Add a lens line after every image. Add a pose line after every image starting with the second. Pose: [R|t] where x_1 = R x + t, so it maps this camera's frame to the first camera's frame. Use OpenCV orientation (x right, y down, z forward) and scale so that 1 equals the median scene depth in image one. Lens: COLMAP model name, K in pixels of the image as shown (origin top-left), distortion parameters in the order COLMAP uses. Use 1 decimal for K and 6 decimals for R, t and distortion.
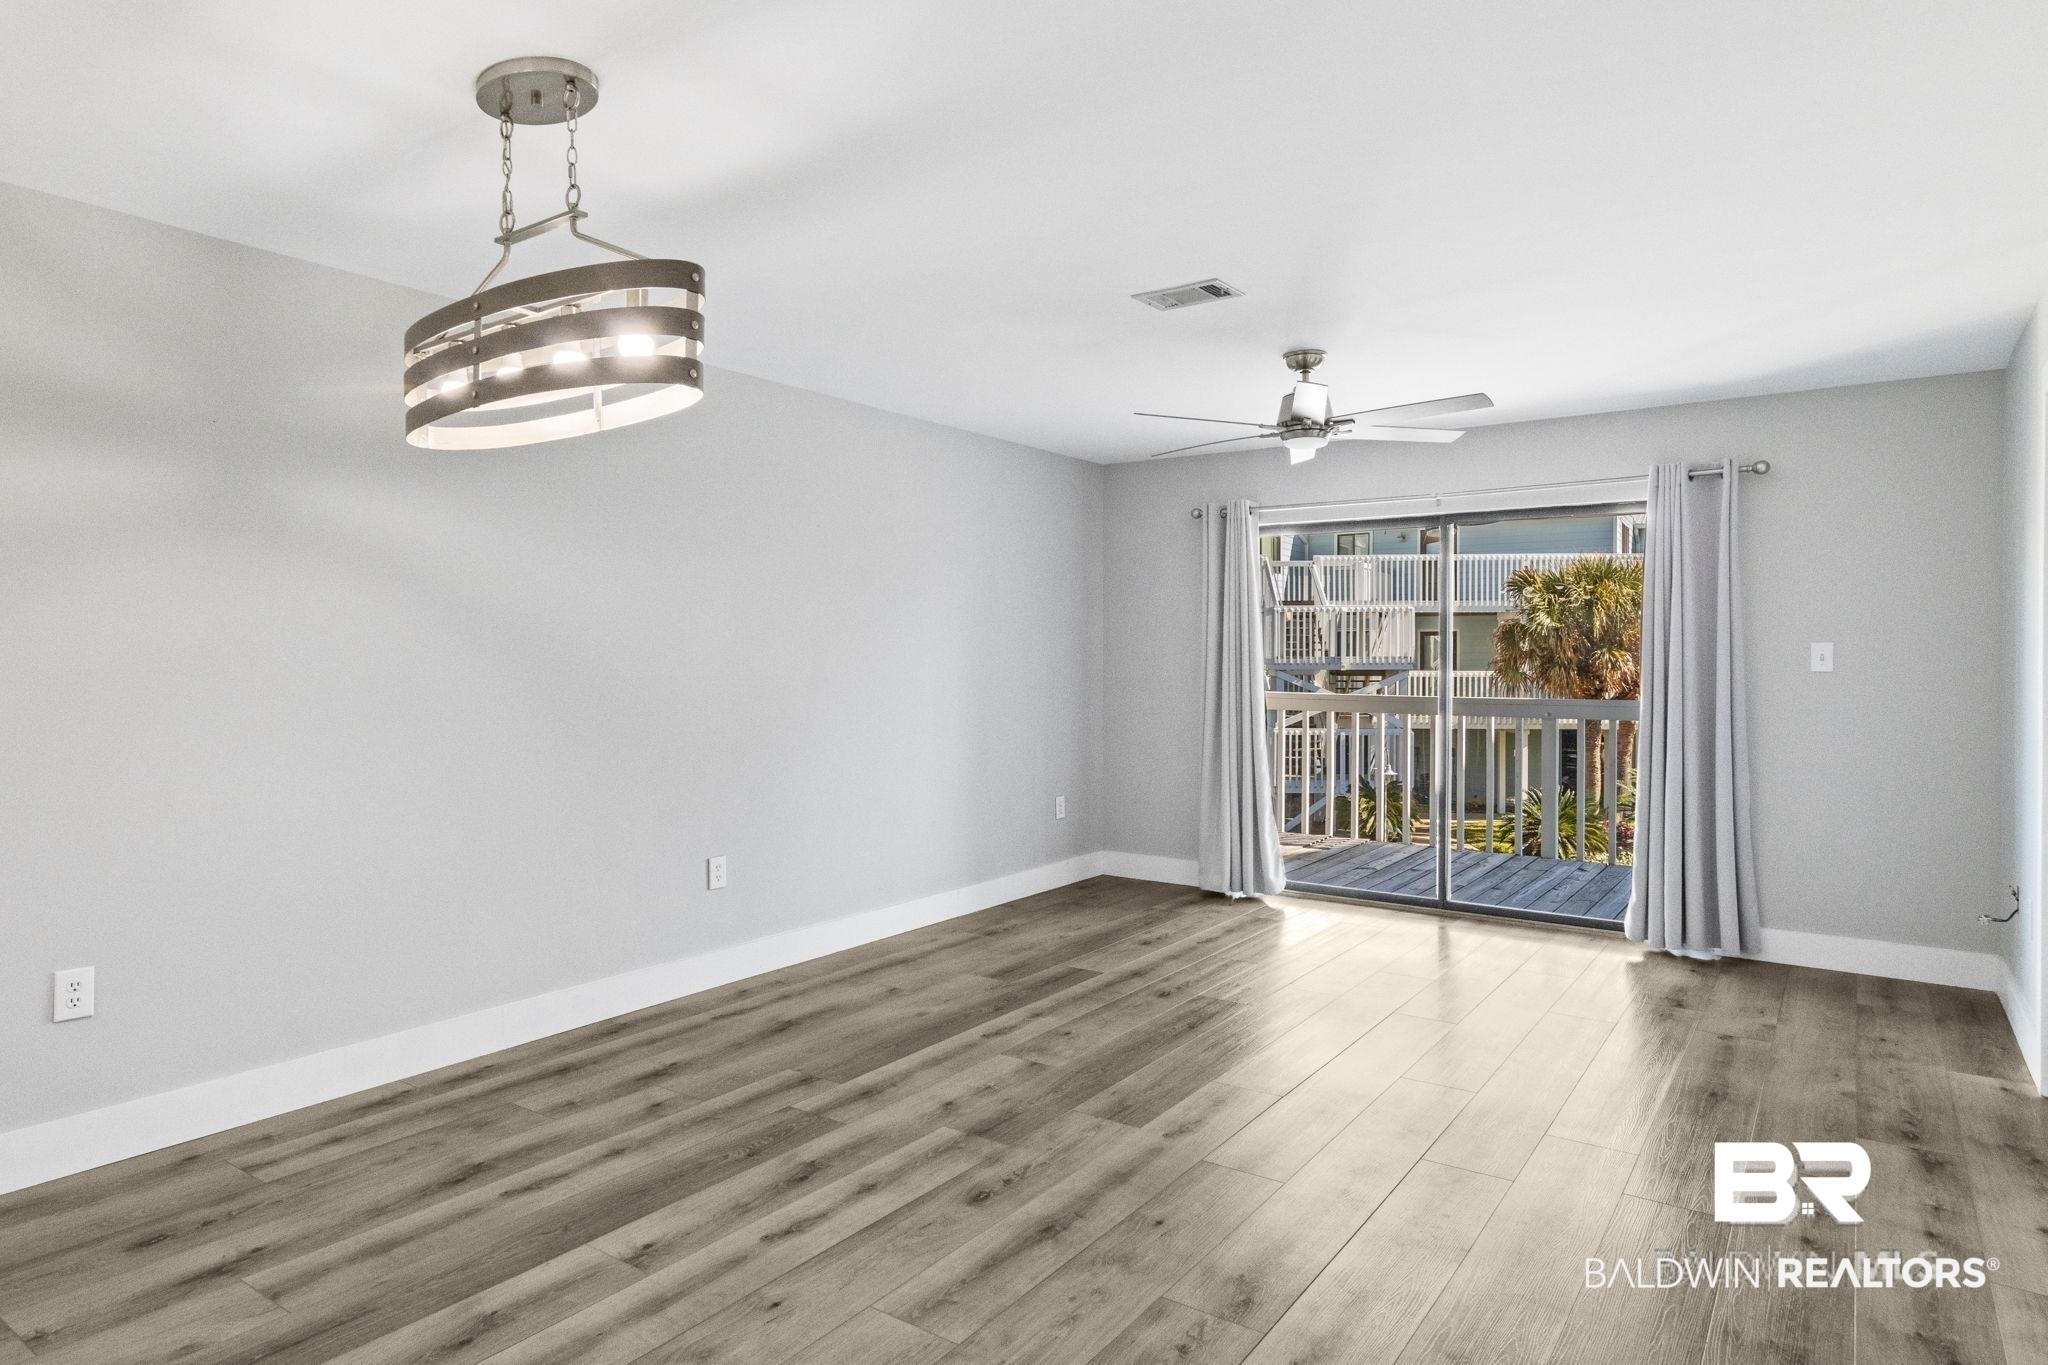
lens RADIAL K [[1183.4, 0, 1016.8], [0, 1183.4, 669.6], [0, 0, 1]] dist [0.016510, -0.001823]
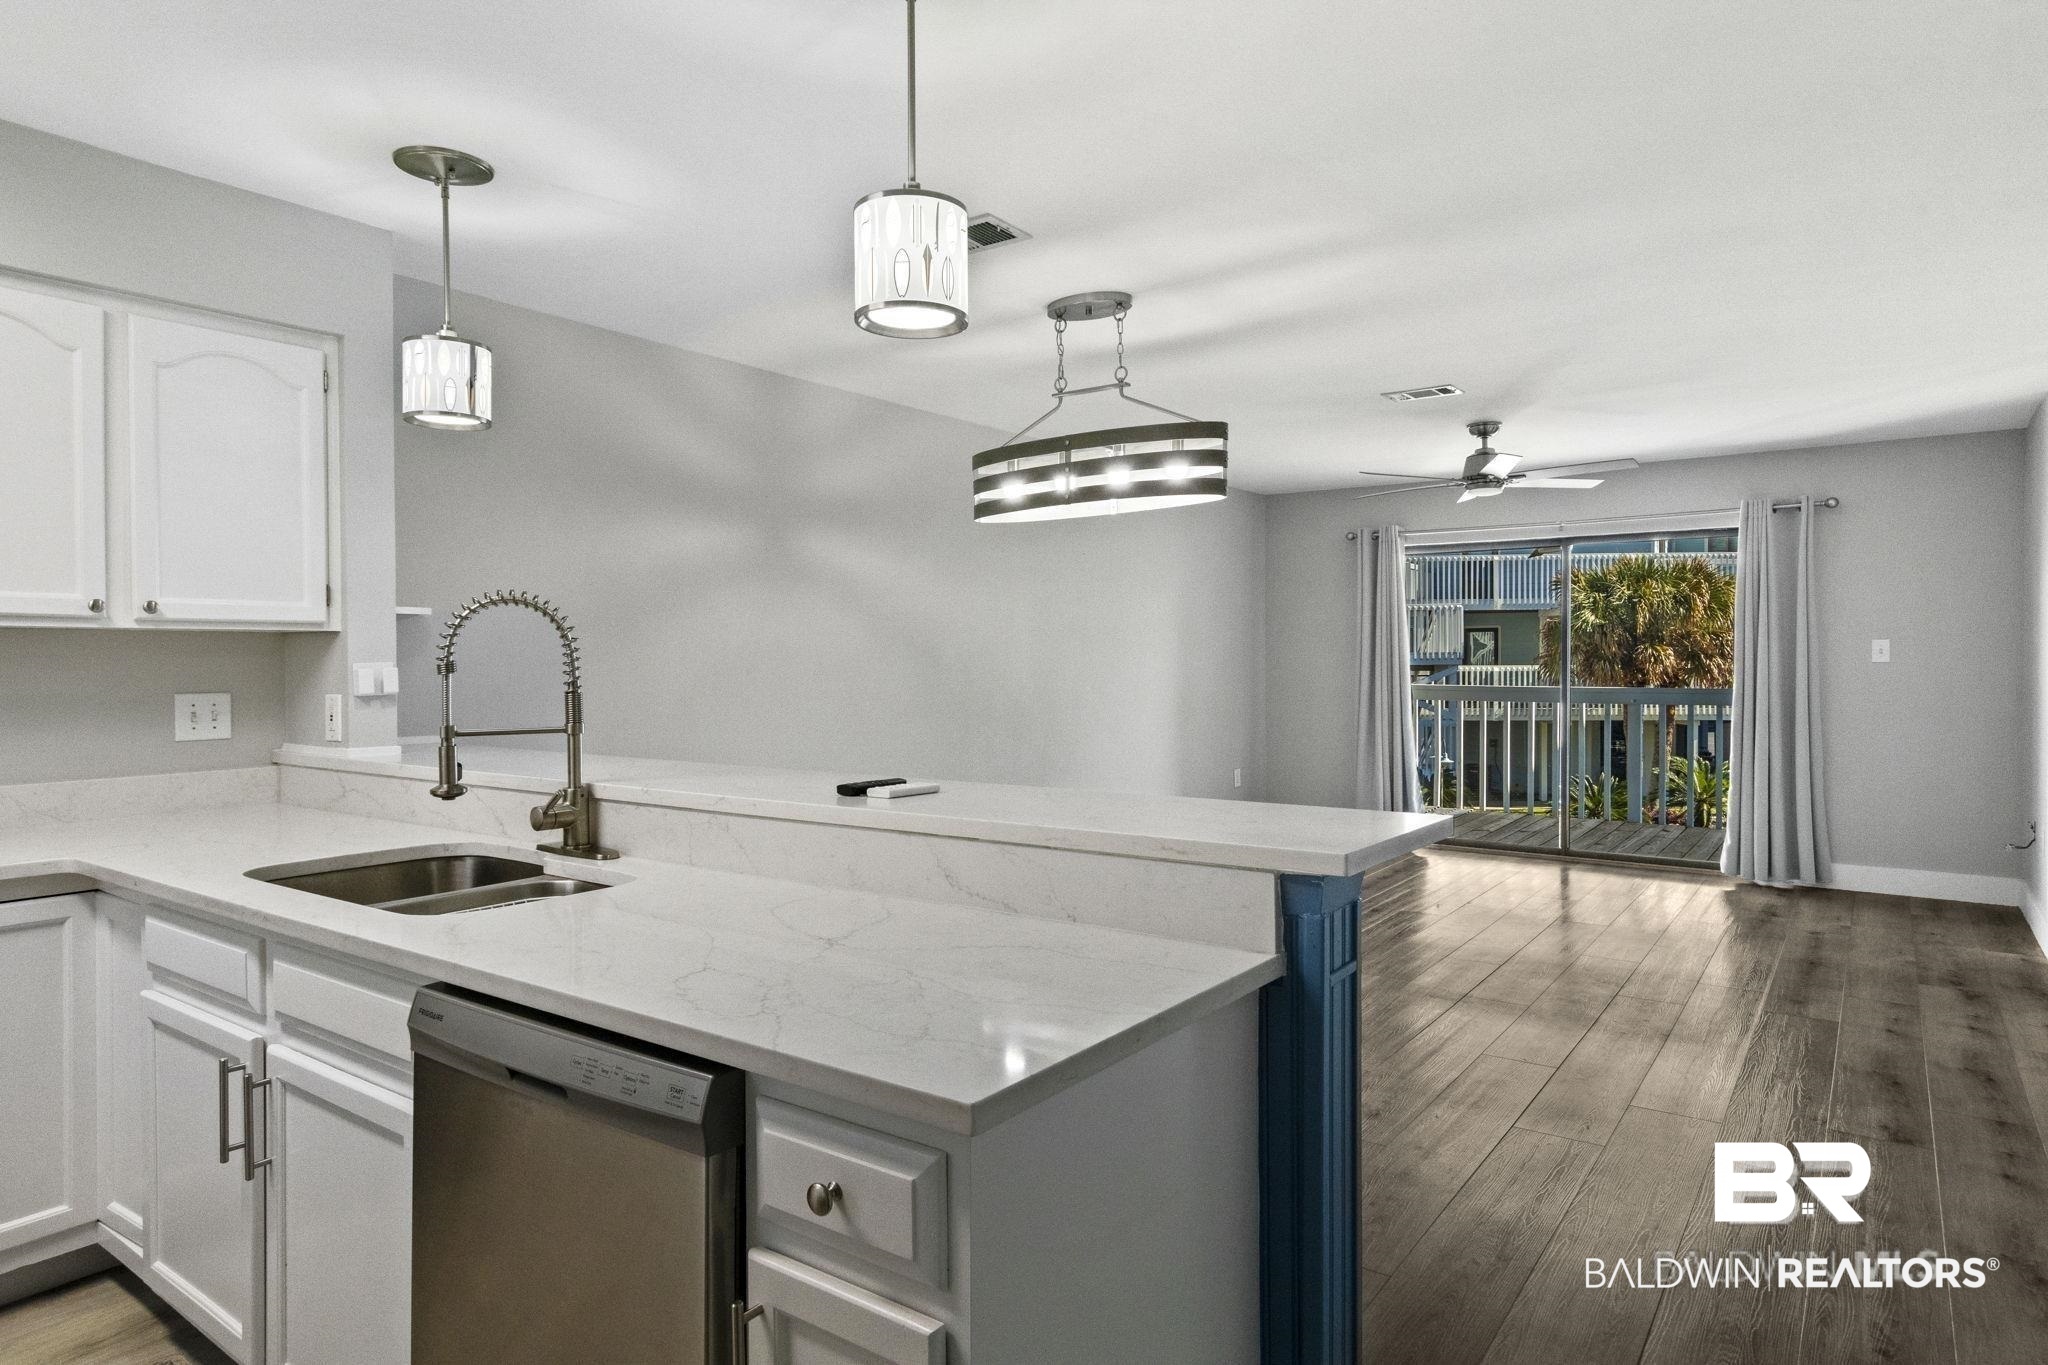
lens RADIAL K [[1183.4, 0, 1007.0], [0, 1183.4, 674.2], [0, 0, 1]] dist [0.016510, -0.001823]
pose [[0.999811, -0.005596, -0.018594, -0.286511], [0.005703, 0.999967, 0.005717, 0.001943], [0.018561, -0.005822, 0.999811, -0.358384]]
